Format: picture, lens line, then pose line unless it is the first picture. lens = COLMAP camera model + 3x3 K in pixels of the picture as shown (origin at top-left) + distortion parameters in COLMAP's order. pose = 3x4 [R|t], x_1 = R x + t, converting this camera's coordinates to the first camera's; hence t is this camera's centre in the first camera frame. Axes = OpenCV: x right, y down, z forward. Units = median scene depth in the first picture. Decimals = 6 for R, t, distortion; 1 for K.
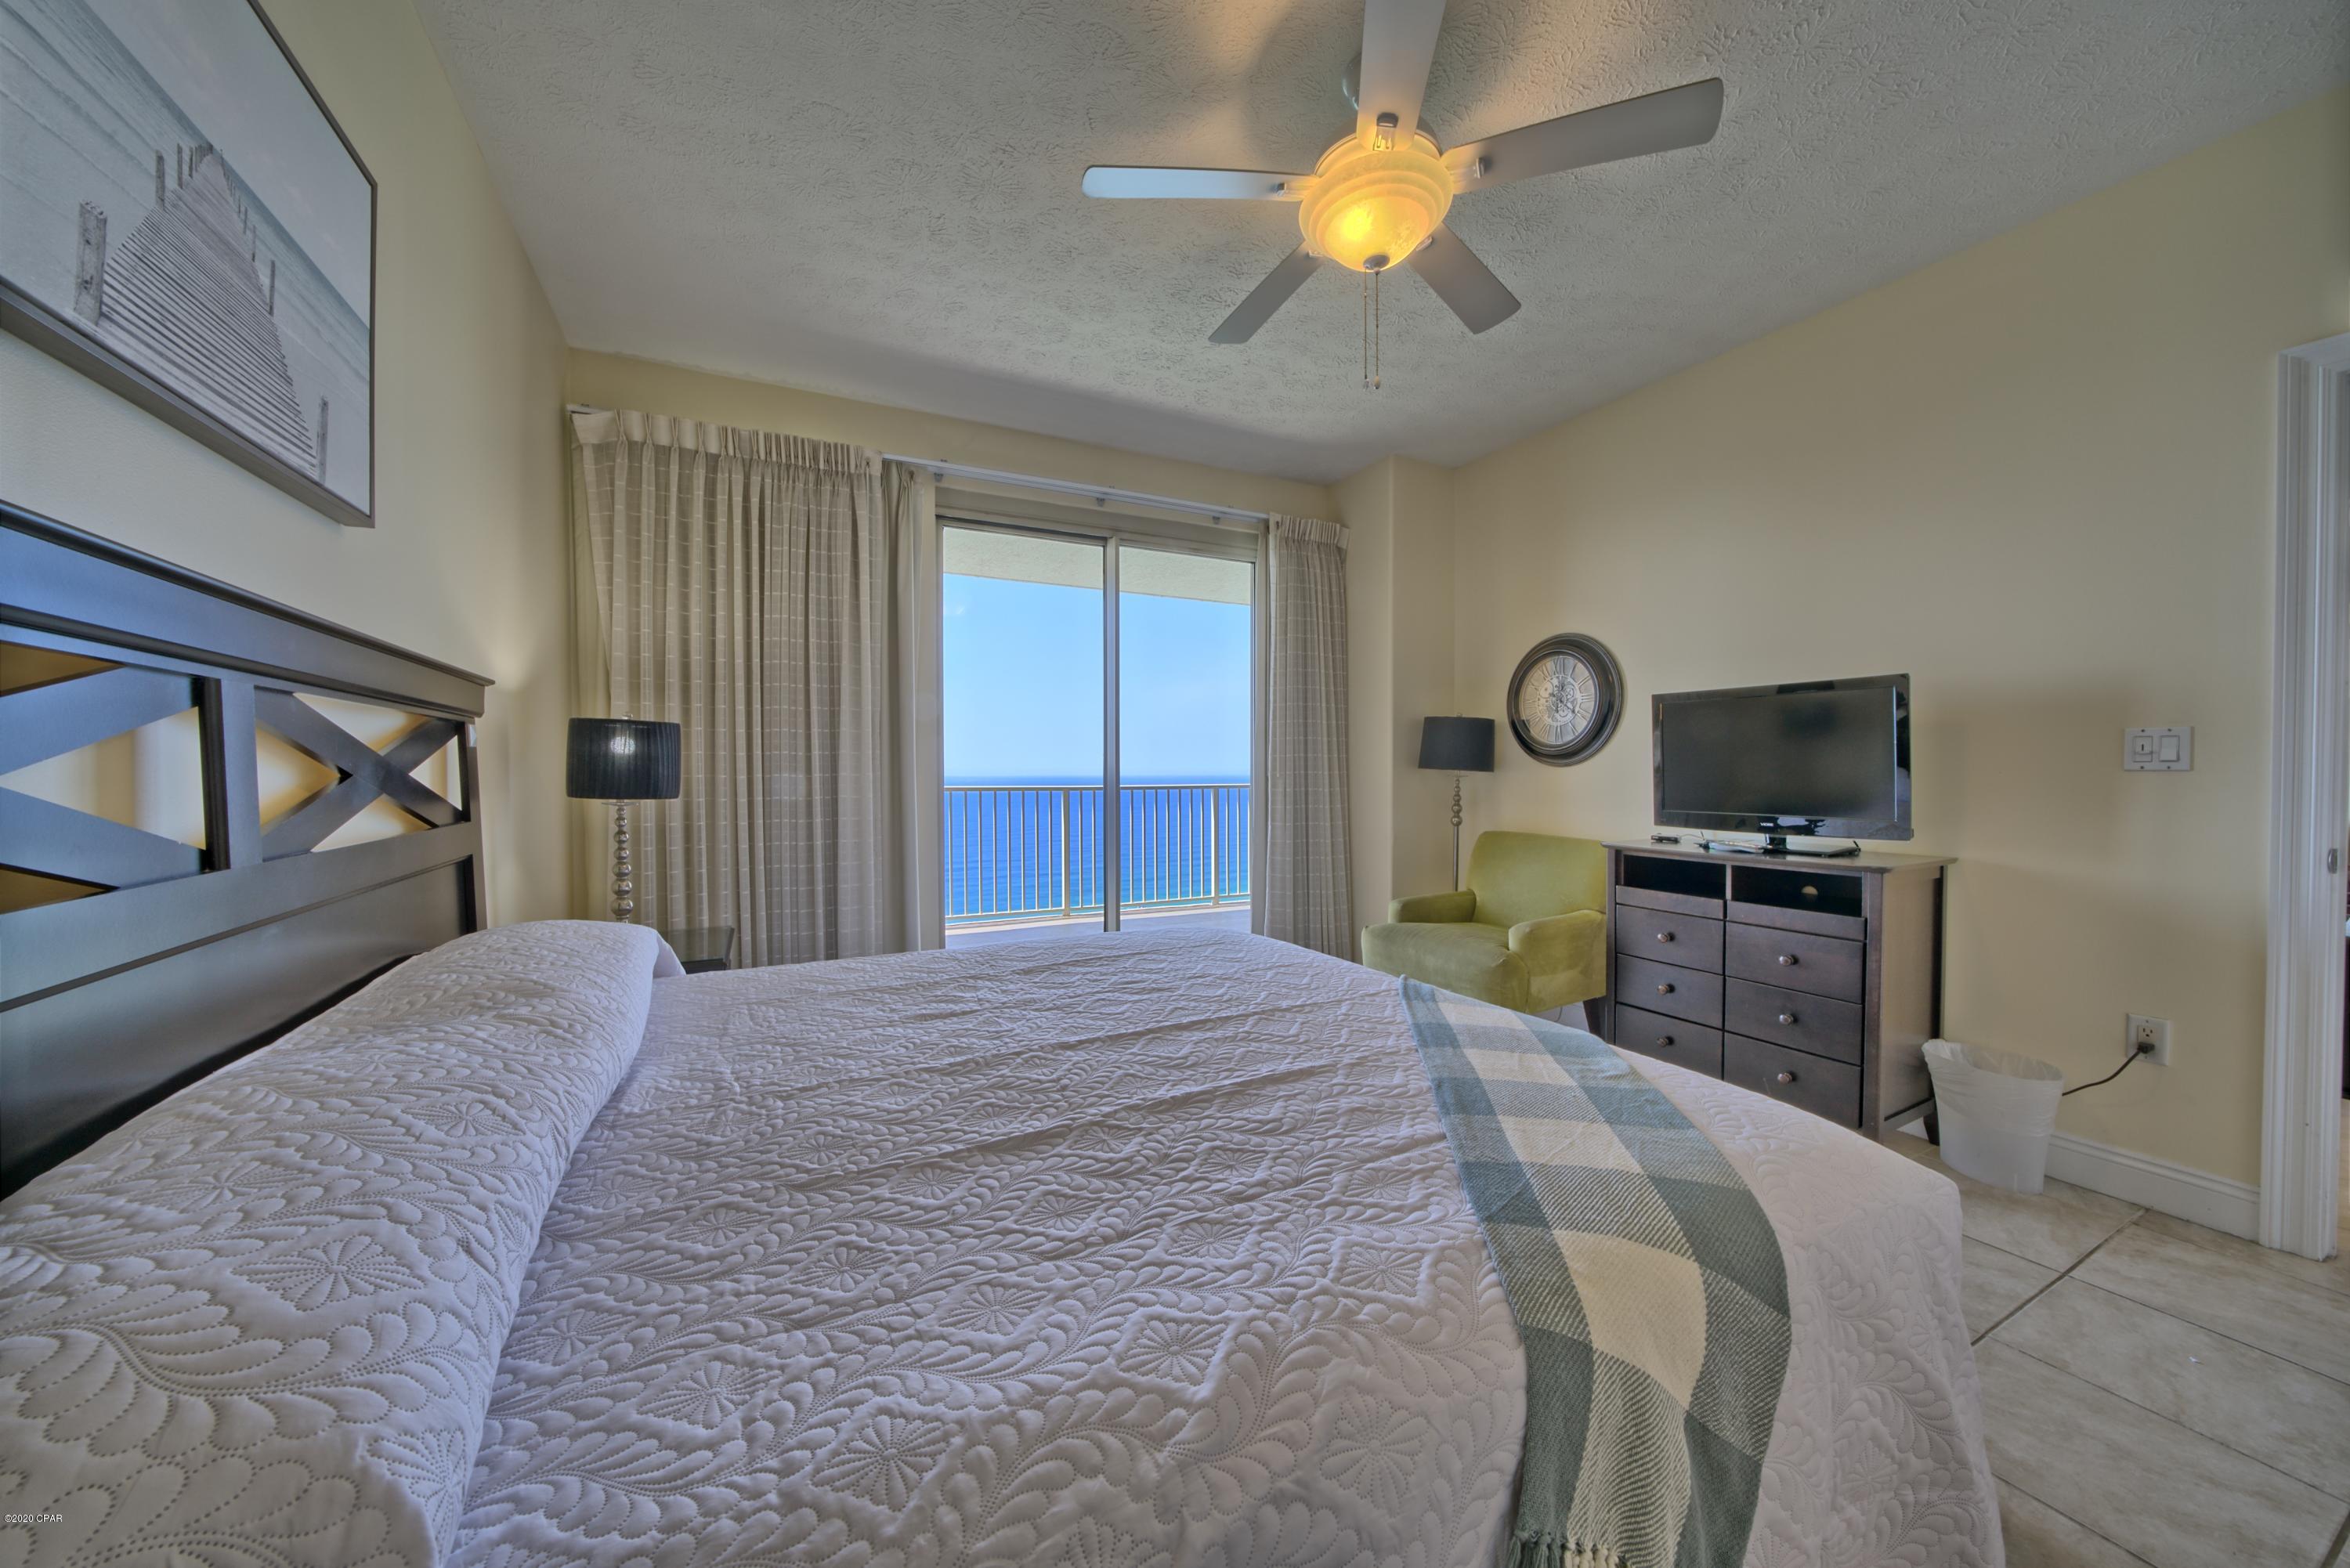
lens RADIAL K [[809.6, 0, 1167.9], [0, 809.6, 785.6], [0, 0, 1]] dist [-0.029096, 0.003945]
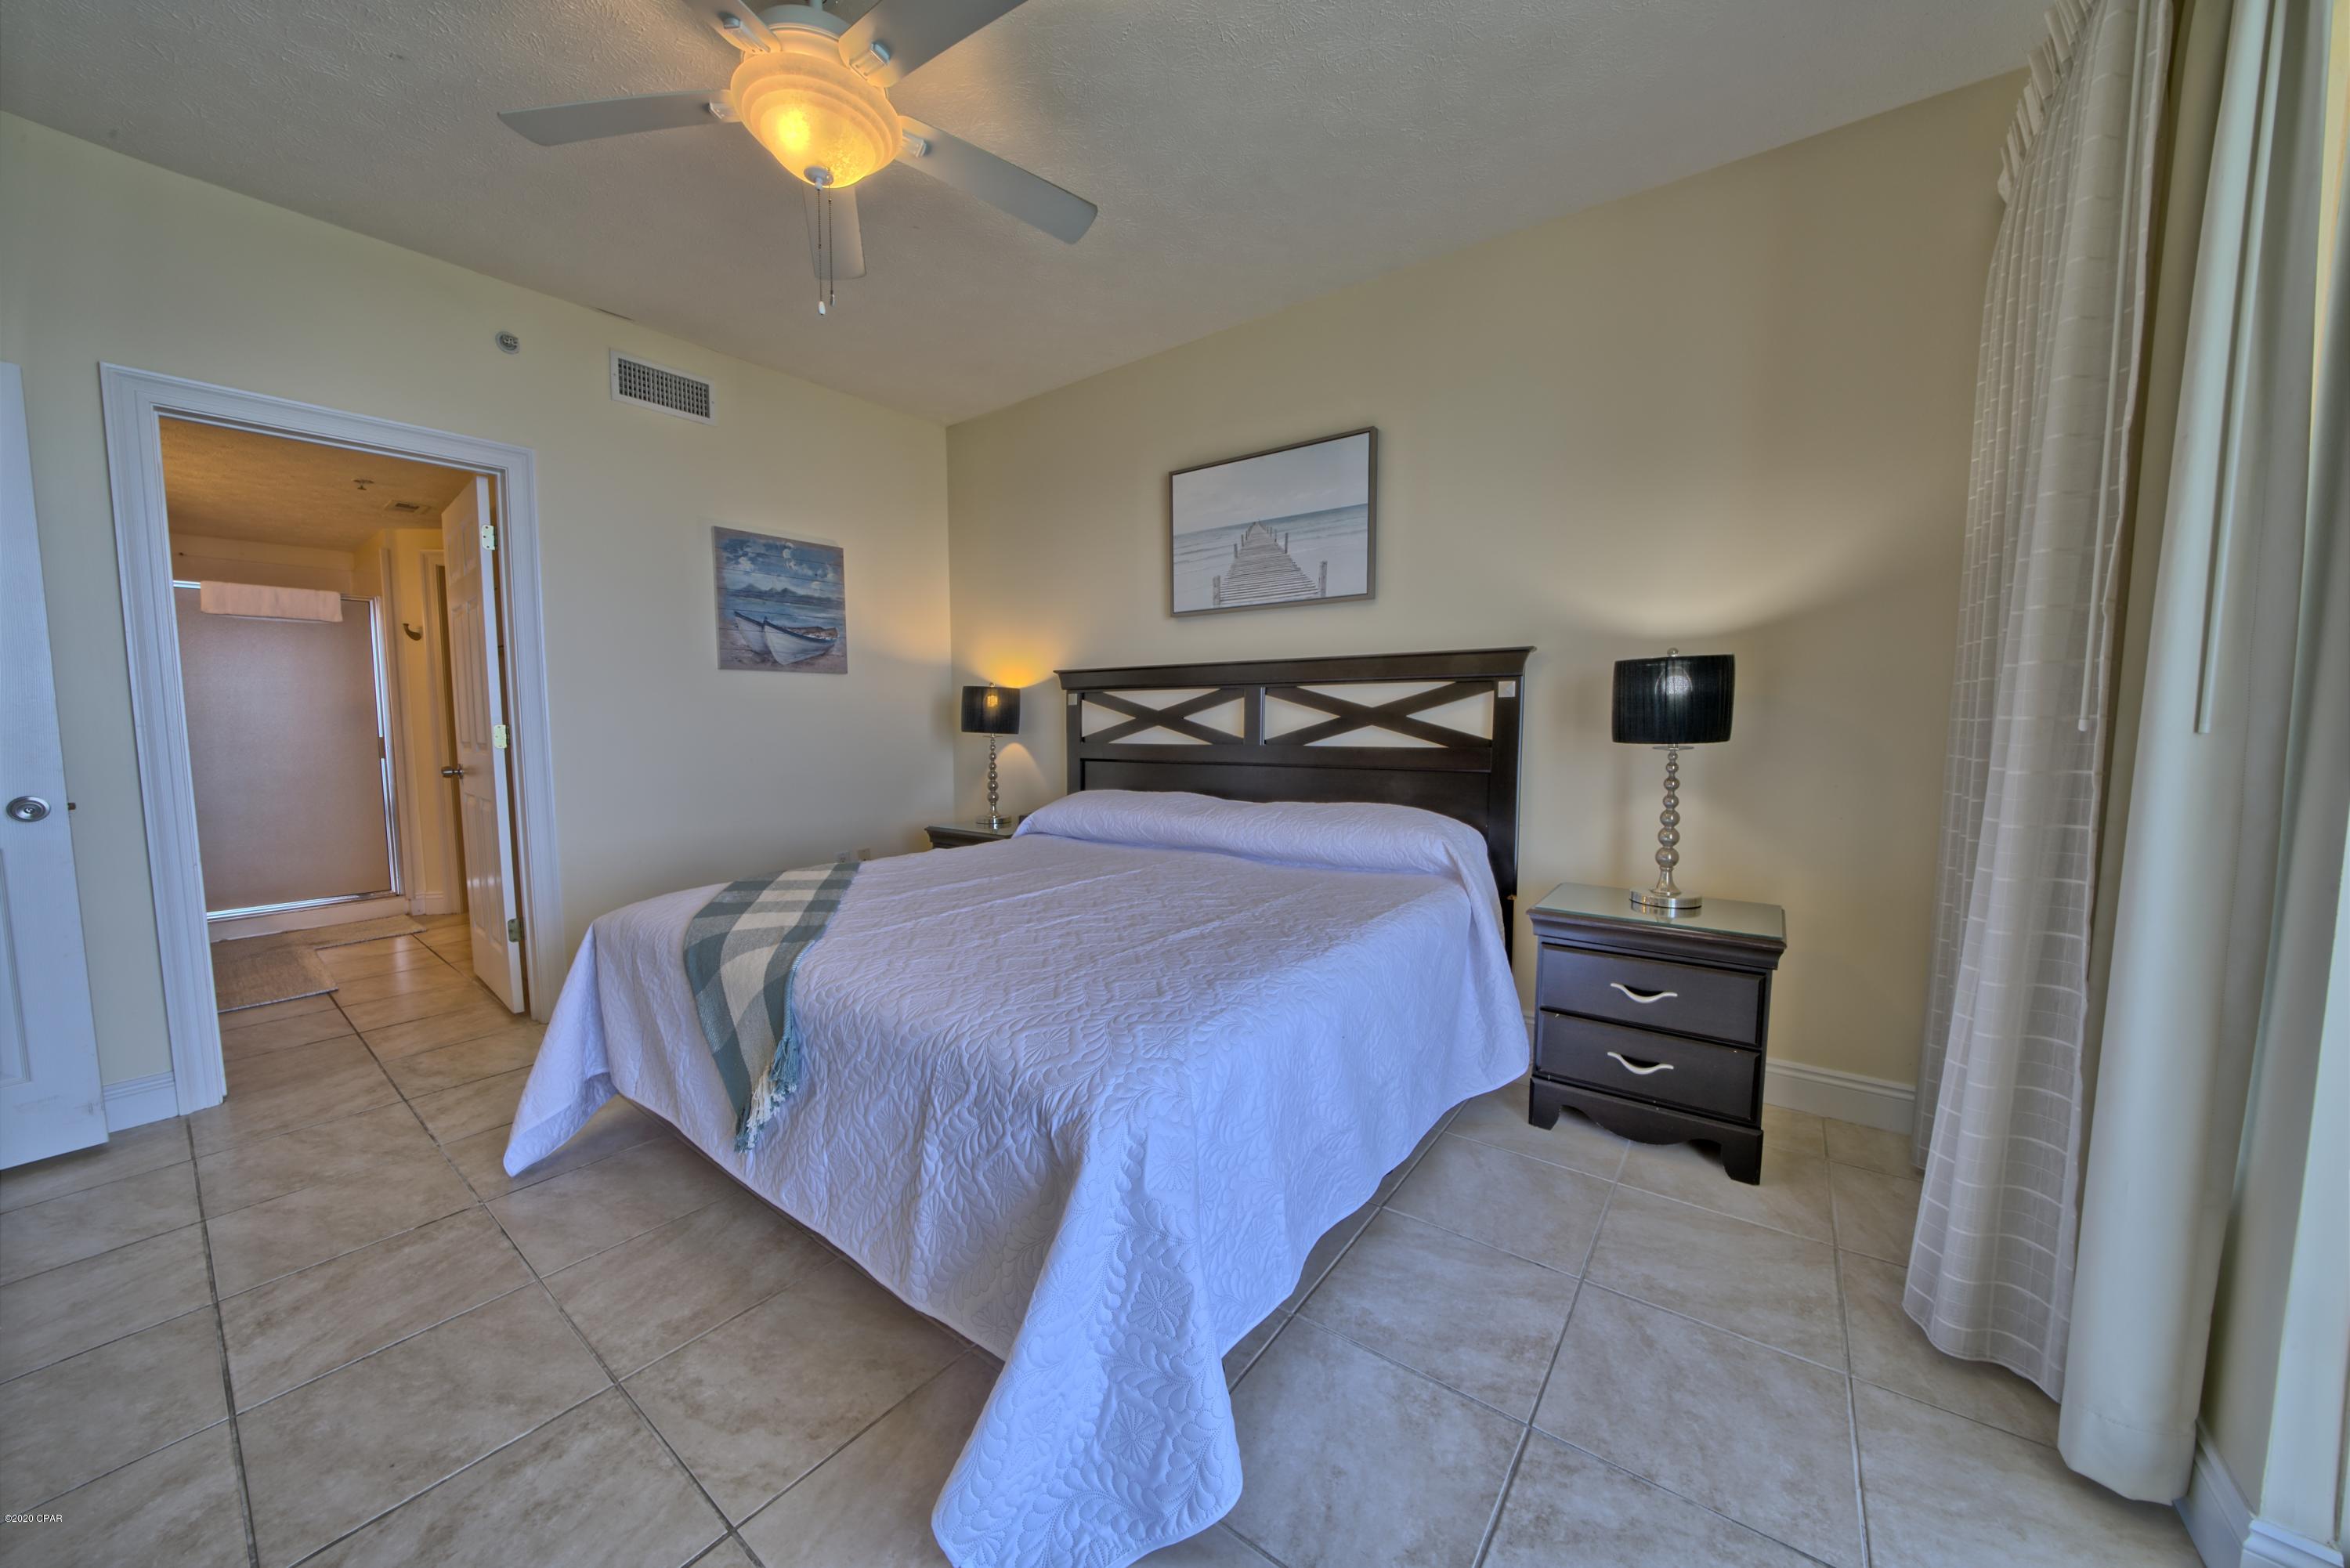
lens RADIAL K [[809.6, 0, 1167.9], [0, 809.6, 785.6], [0, 0, 1]] dist [-0.029096, 0.003945]
pose [[-0.894033, 0.043657, -0.445868, 0.338181], [-0.002458, 0.994748, 0.102329, -0.037699], [0.447993, 0.092581, -0.889230, 2.057081]]
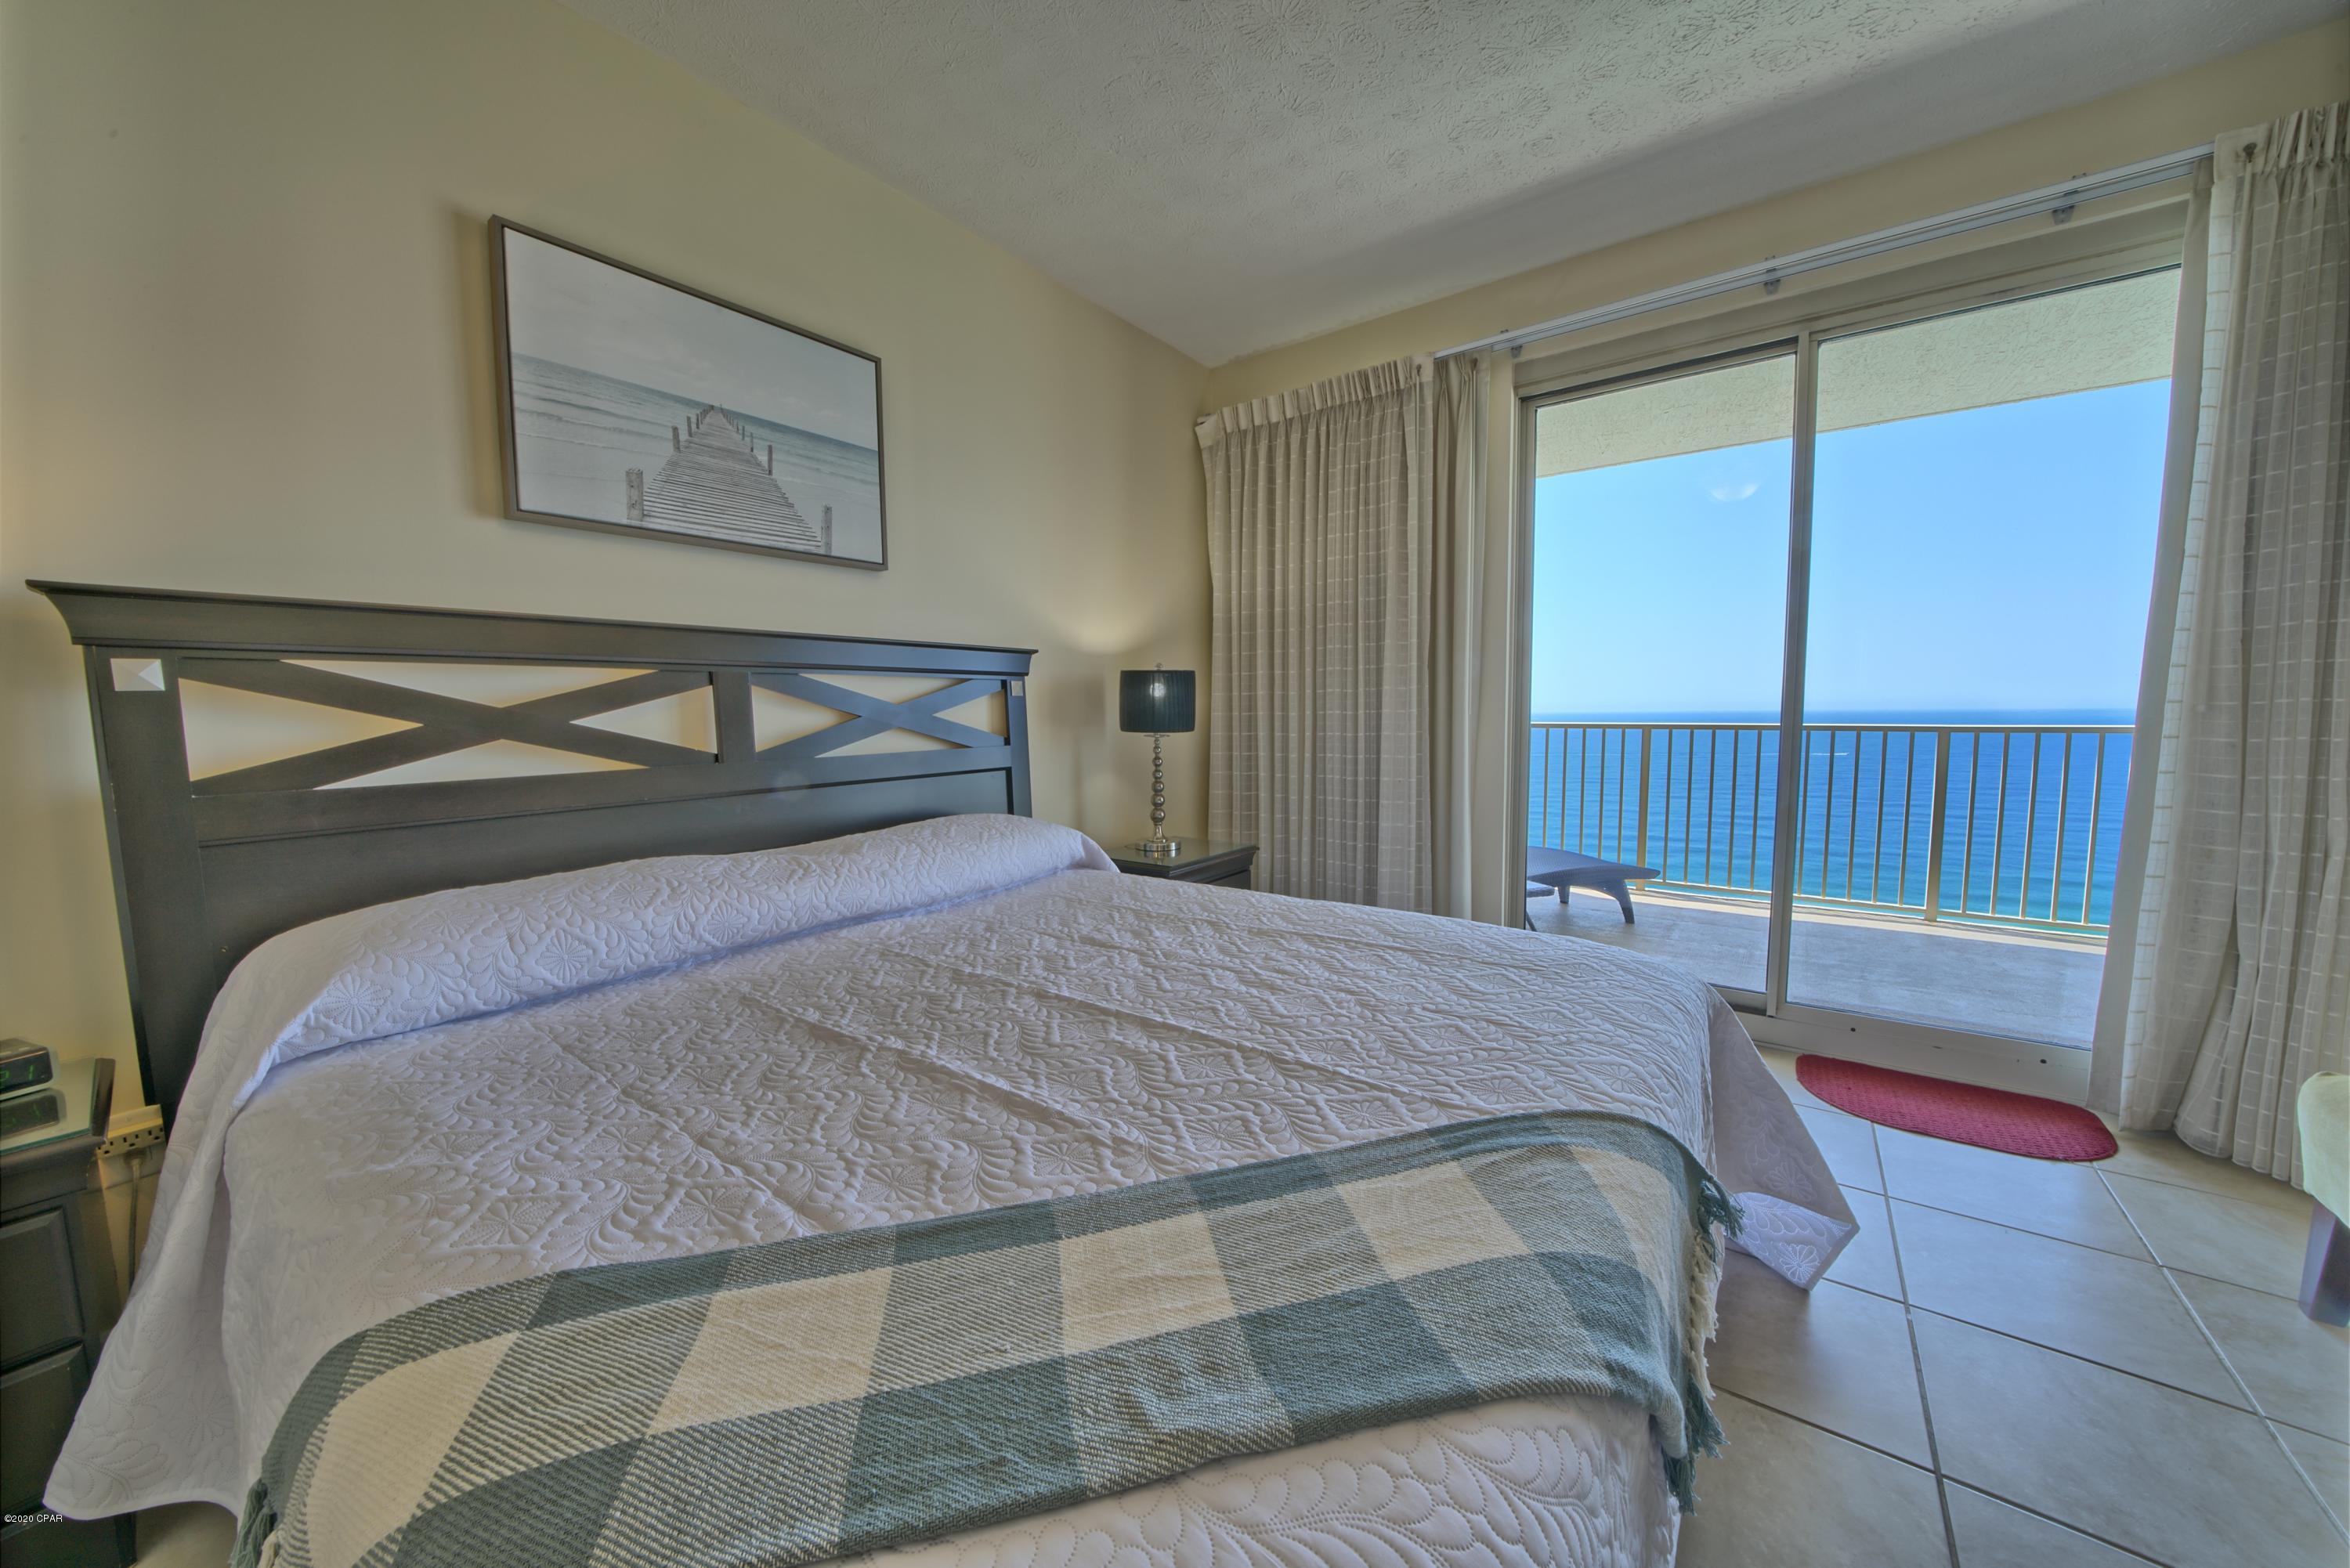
lens RADIAL K [[809.6, 0, 1167.9], [0, 809.6, 785.6], [0, 0, 1]] dist [-0.029096, 0.003945]
pose [[0.440926, 0.074698, -0.894430, 0.639633], [-0.002446, 0.996627, 0.082027, -0.006091], [0.897540, -0.033980, 0.439622, 0.580935]]
